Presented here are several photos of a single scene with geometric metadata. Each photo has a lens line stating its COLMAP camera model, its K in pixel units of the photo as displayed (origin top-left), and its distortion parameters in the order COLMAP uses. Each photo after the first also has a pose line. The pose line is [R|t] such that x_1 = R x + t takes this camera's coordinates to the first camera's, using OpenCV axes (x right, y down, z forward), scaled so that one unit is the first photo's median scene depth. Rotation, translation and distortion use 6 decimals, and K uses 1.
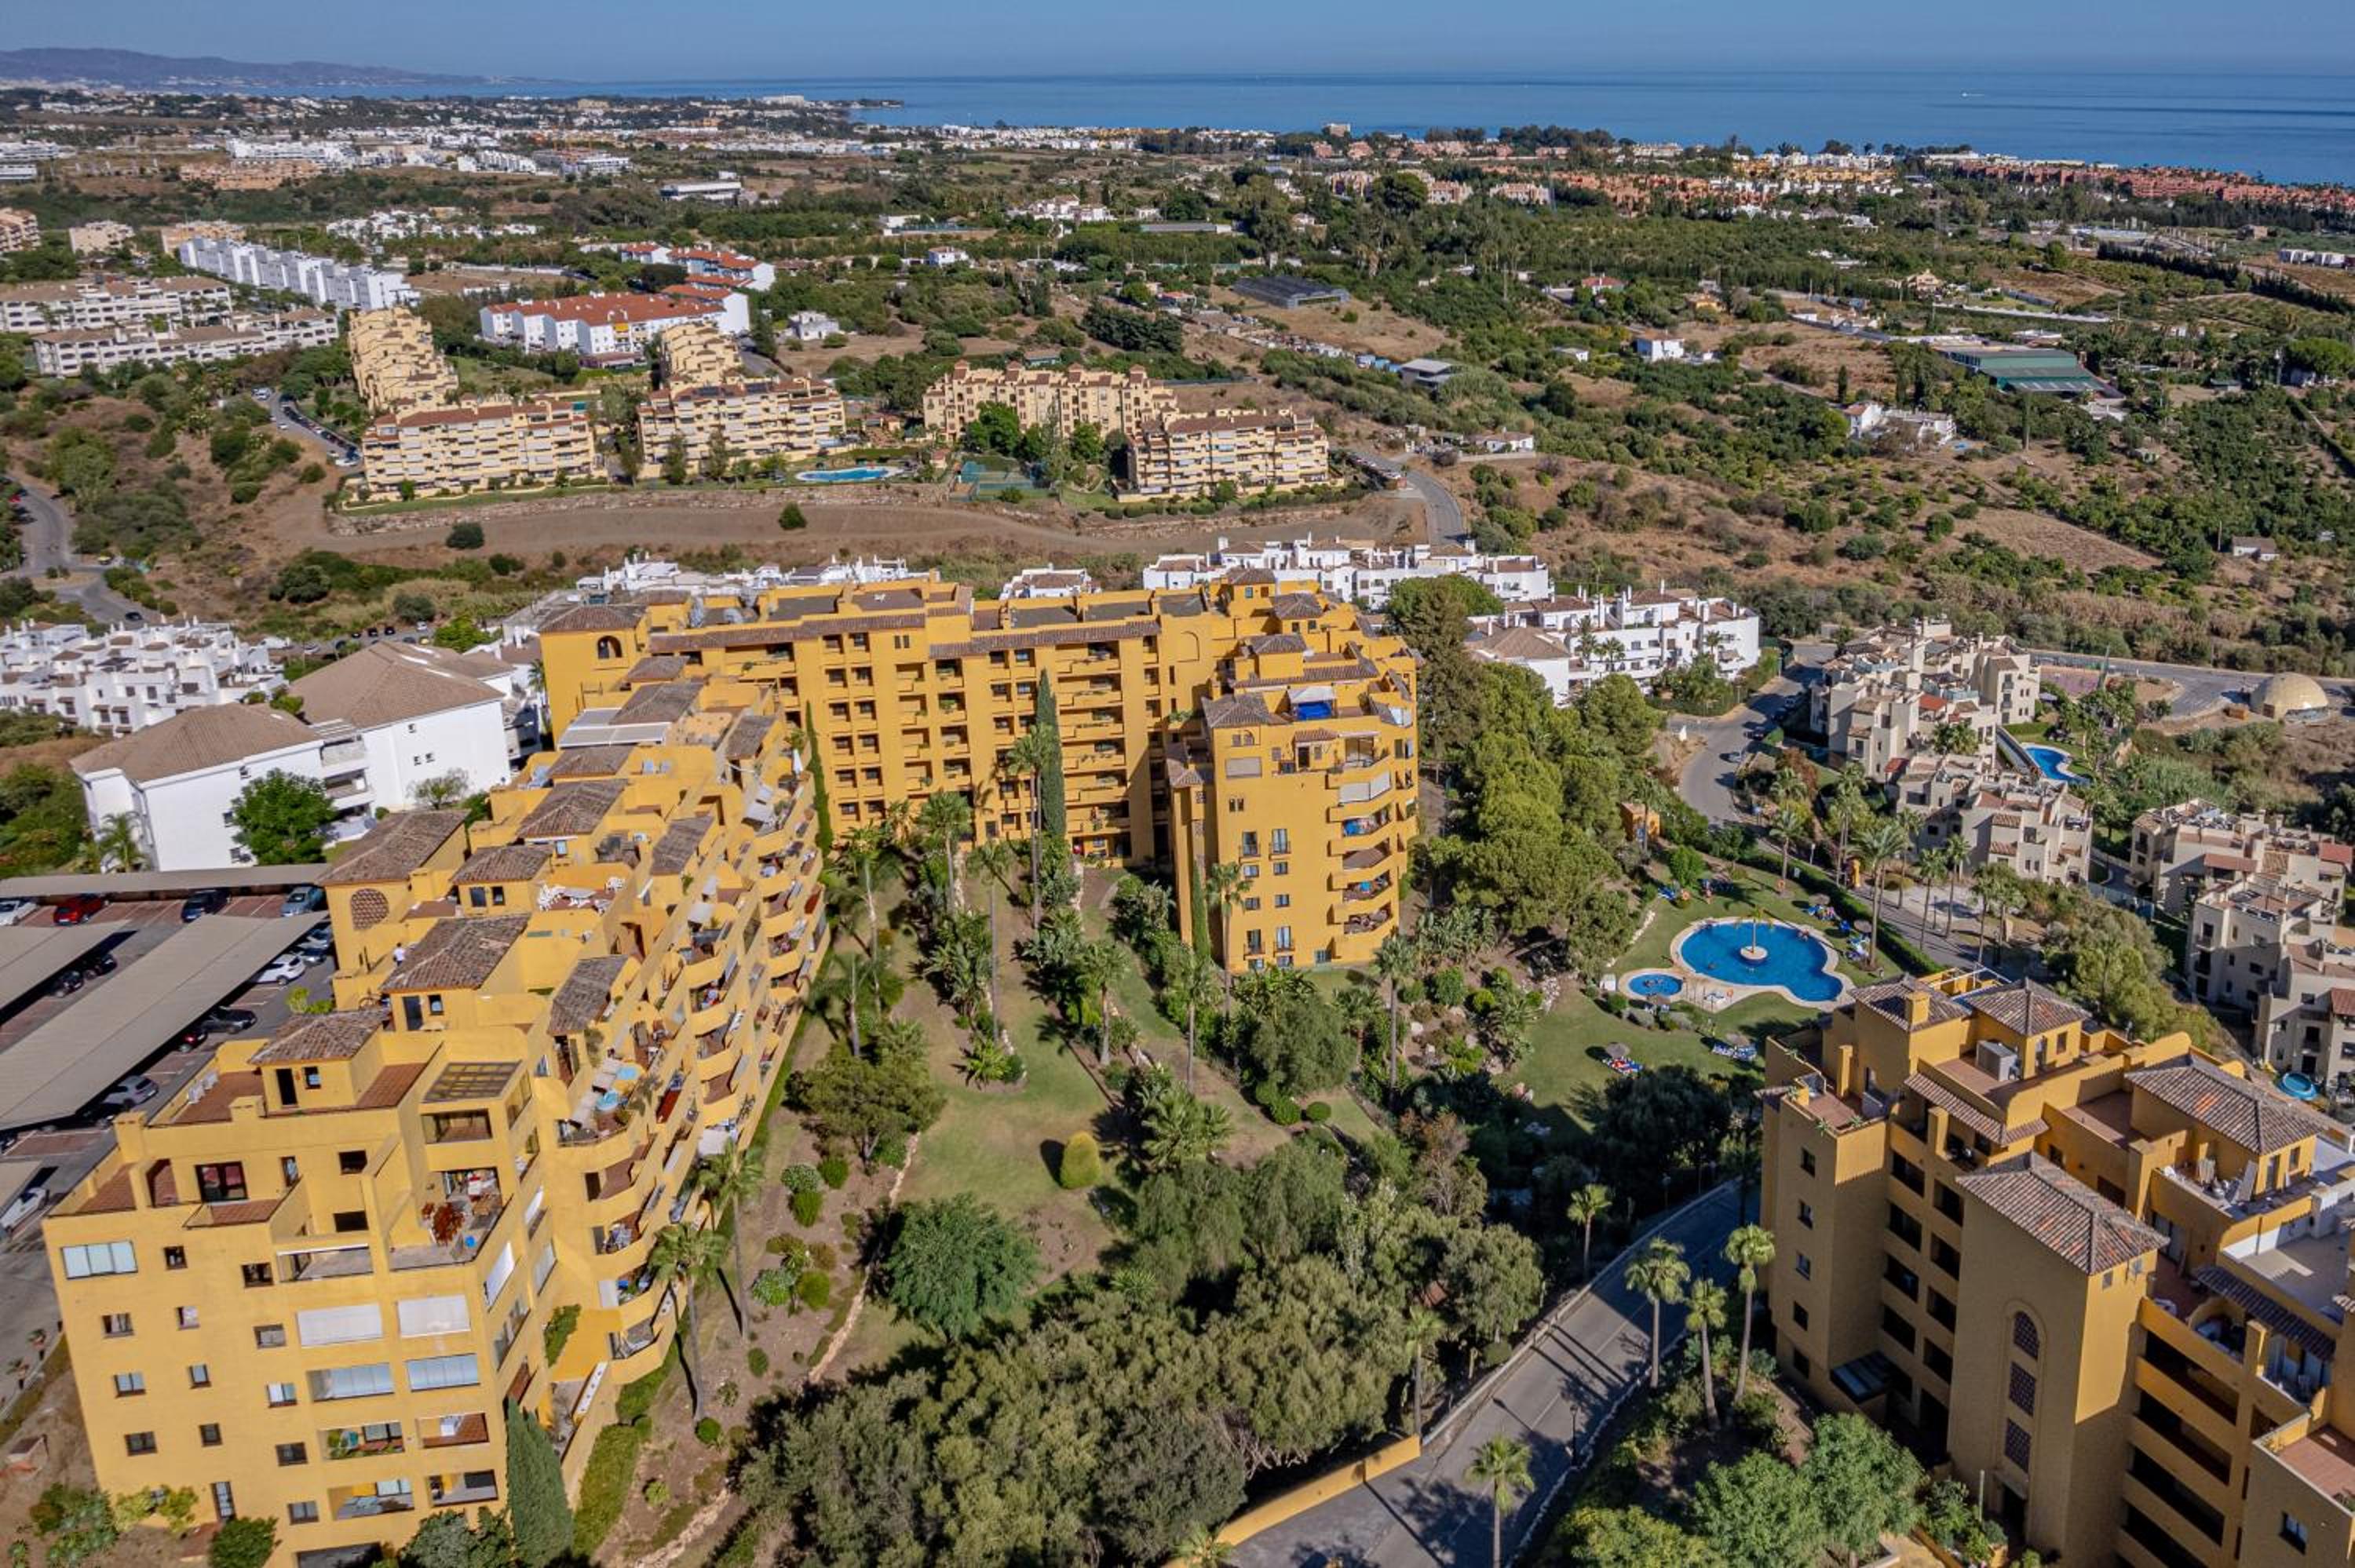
lens RADIAL K [[1928.7, 0, 1507.5], [0, 1928.7, 562.3], [0, 0, 1]] dist [-0.080037, 0.074819]
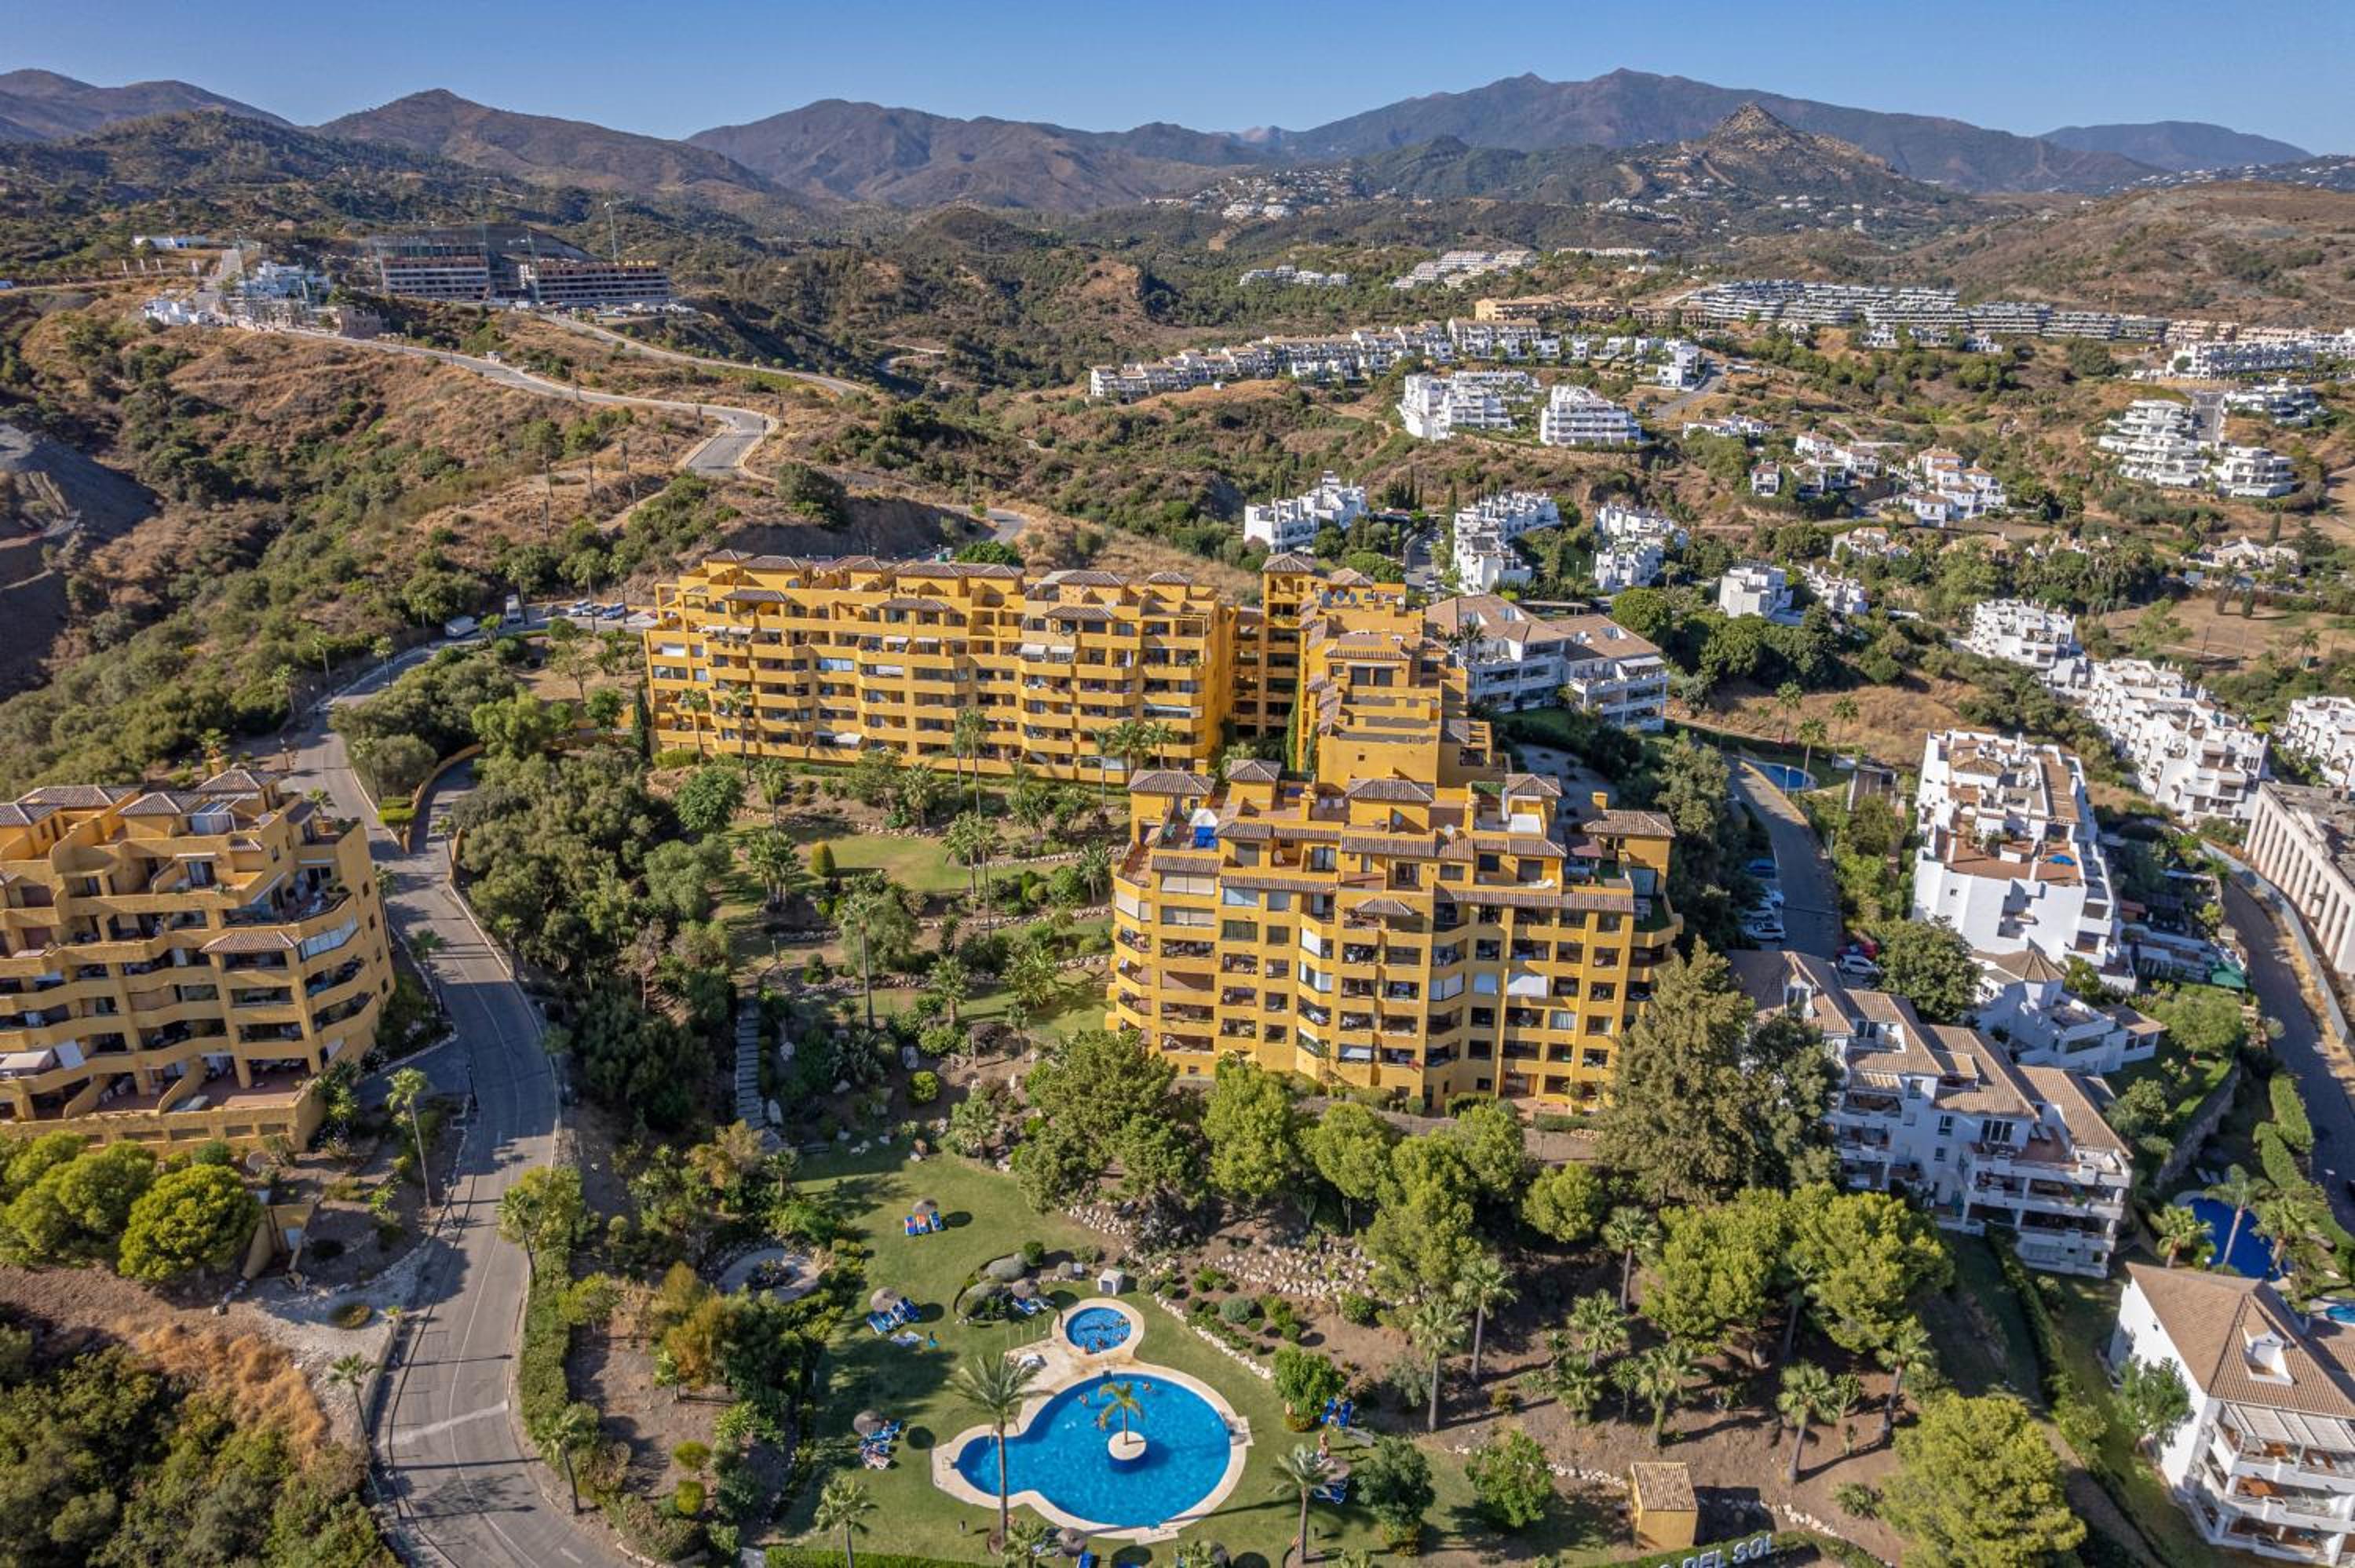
lens RADIAL K [[1514.0, 0, 1177.5], [0, 1514.0, 784.0], [0, 0, 1]] dist [-0.075397, 0.057494]
pose [[-0.379478, 0.317680, -0.868951, 0.202304], [-0.227979, 0.878136, 0.420598, -0.095239], [0.896673, 0.357710, -0.260809, 0.415776]]
